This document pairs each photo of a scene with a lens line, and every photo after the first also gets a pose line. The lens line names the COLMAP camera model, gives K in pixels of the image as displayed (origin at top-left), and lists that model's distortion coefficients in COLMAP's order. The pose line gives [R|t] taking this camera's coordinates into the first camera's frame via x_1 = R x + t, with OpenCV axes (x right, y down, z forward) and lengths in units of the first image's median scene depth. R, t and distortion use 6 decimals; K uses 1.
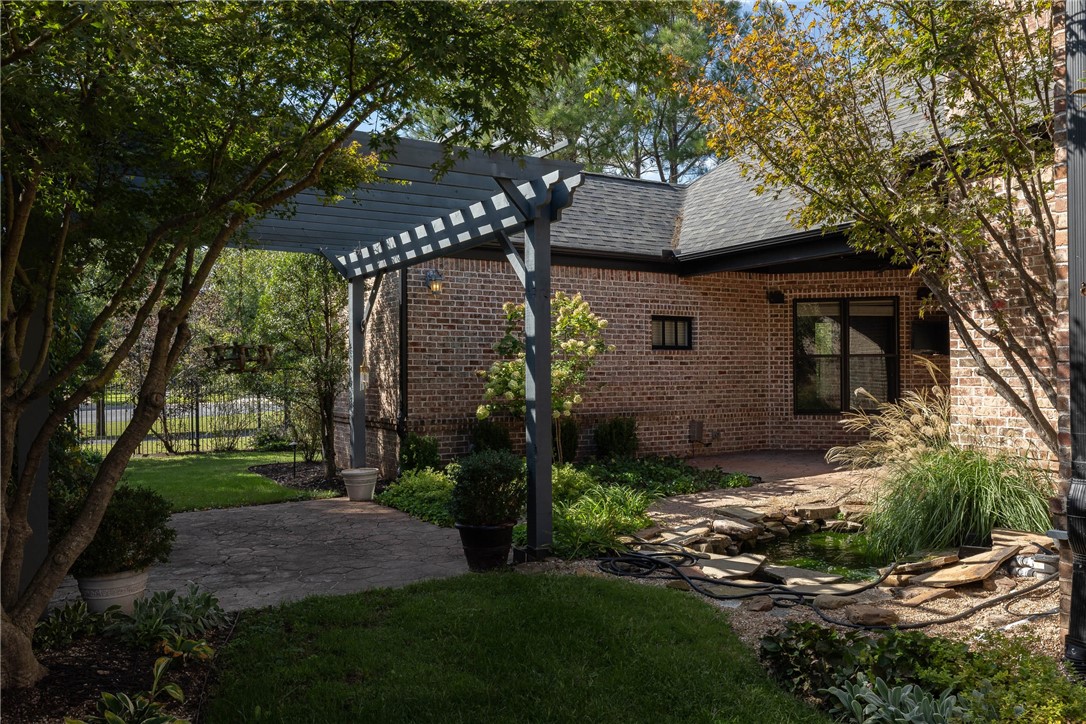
lens RADIAL K [[866.6, 0, 548.7], [0, 866.6, 366.8], [0, 0, 1]] dist [-0.006829, 0.009008]
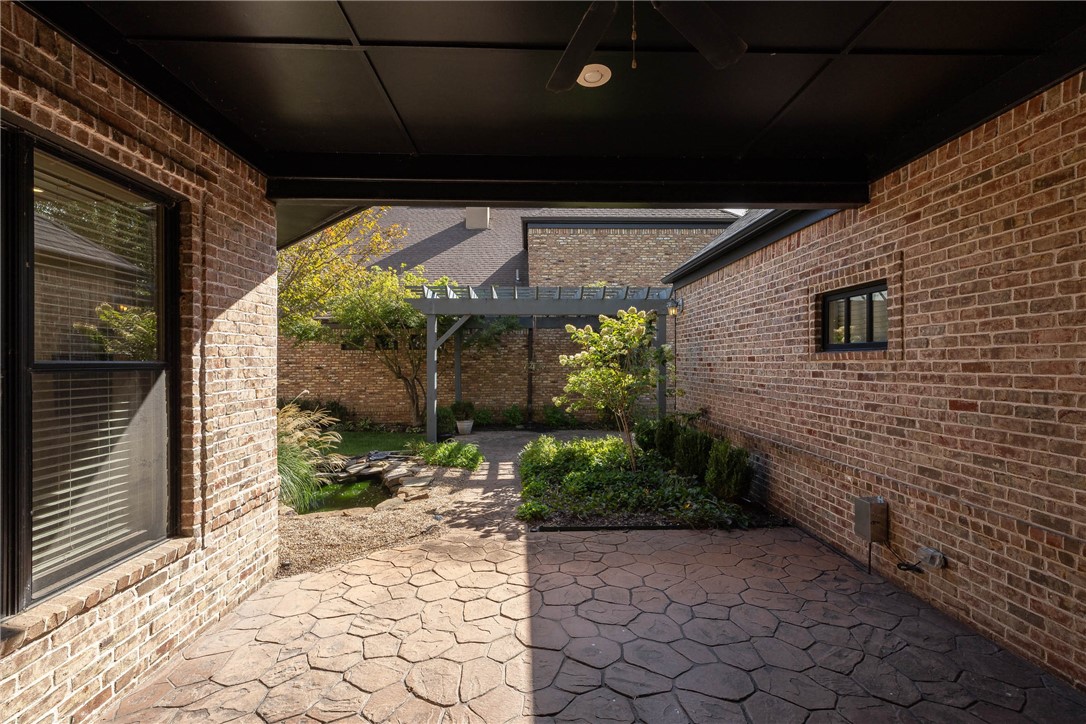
lens RADIAL K [[468.5, 0, 529.8], [0, 468.5, 365.3], [0, 0, 1]] dist [-0.001282, 0.001178]
pose [[-0.531664, 0.015519, -0.846813, 0.814559], [0.016574, 0.999831, 0.007918, -0.026921], [0.846793, -0.009825, -0.531831, 1.636293]]
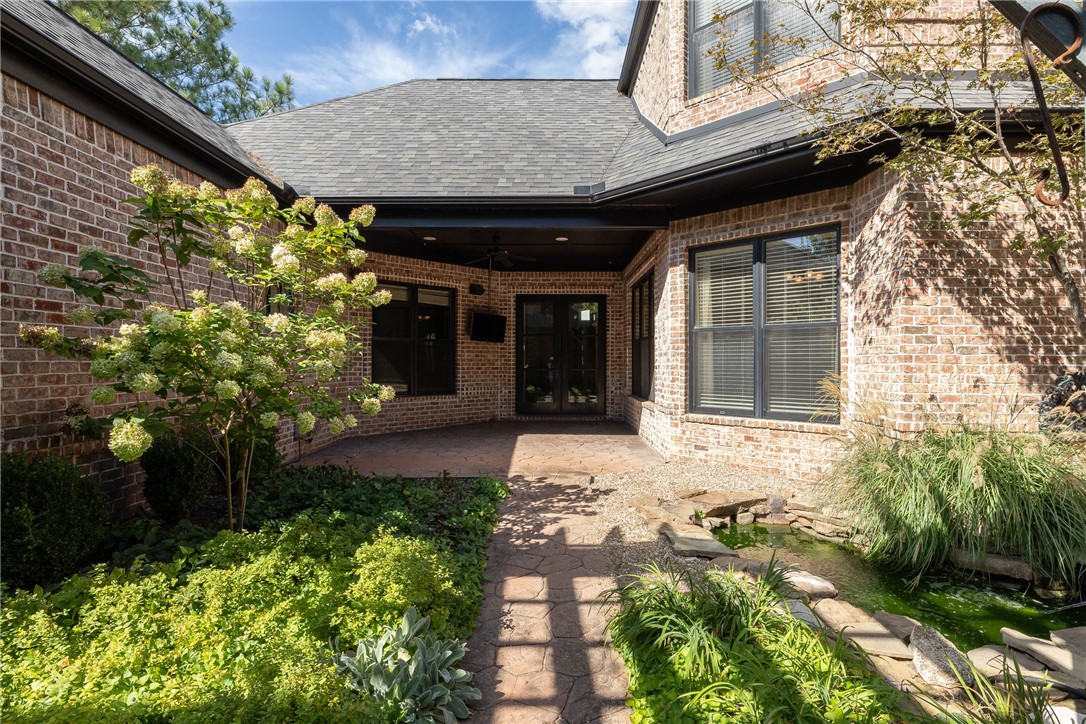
lens RADIAL K [[536.6, 0, 566.3], [0, 536.6, 362.2], [0, 0, 1]] dist [0.002236, 0.000299]
pose [[0.509202, 0.006259, 0.860624, -0.219060], [-0.011672, 0.999932, -0.000367, 0.022669], [-0.860568, -0.009858, 0.509241, 0.907478]]
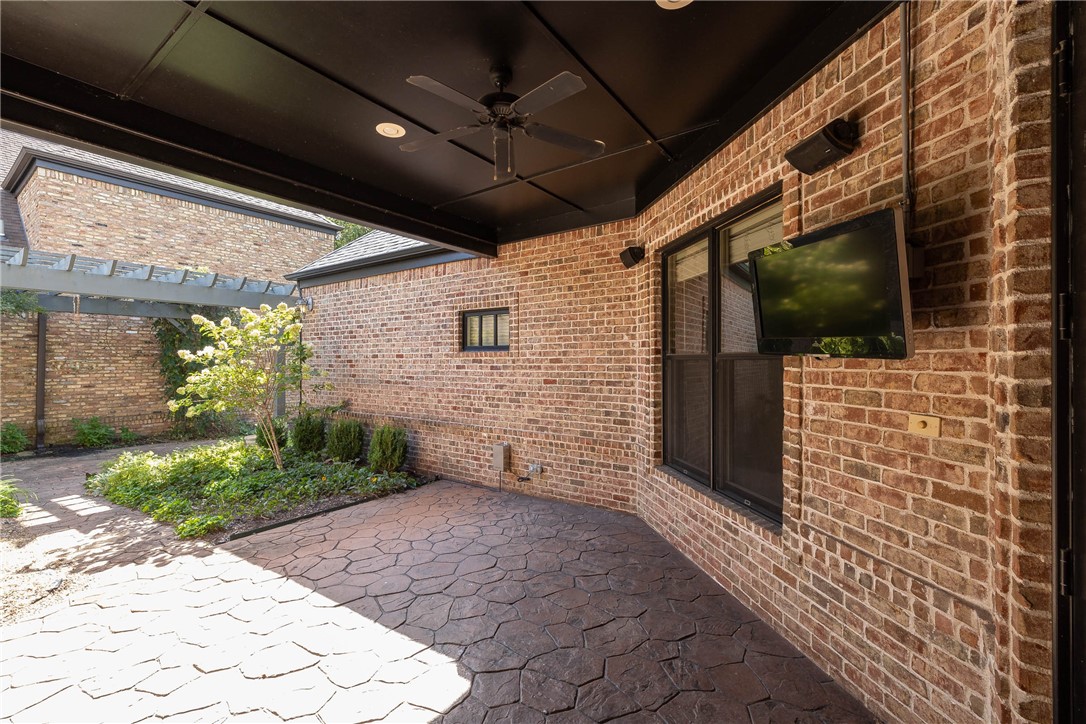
lens RADIAL K [[468.5, 0, 546.8], [0, 468.5, 360.7], [0, 0, 1]] dist [-0.001282, 0.001178]
pose [[0.373043, 0.007894, -0.927780, 0.945632], [0.008022, 0.999899, 0.011733, -0.025226], [0.927779, -0.011820, 0.372942, 1.478346]]
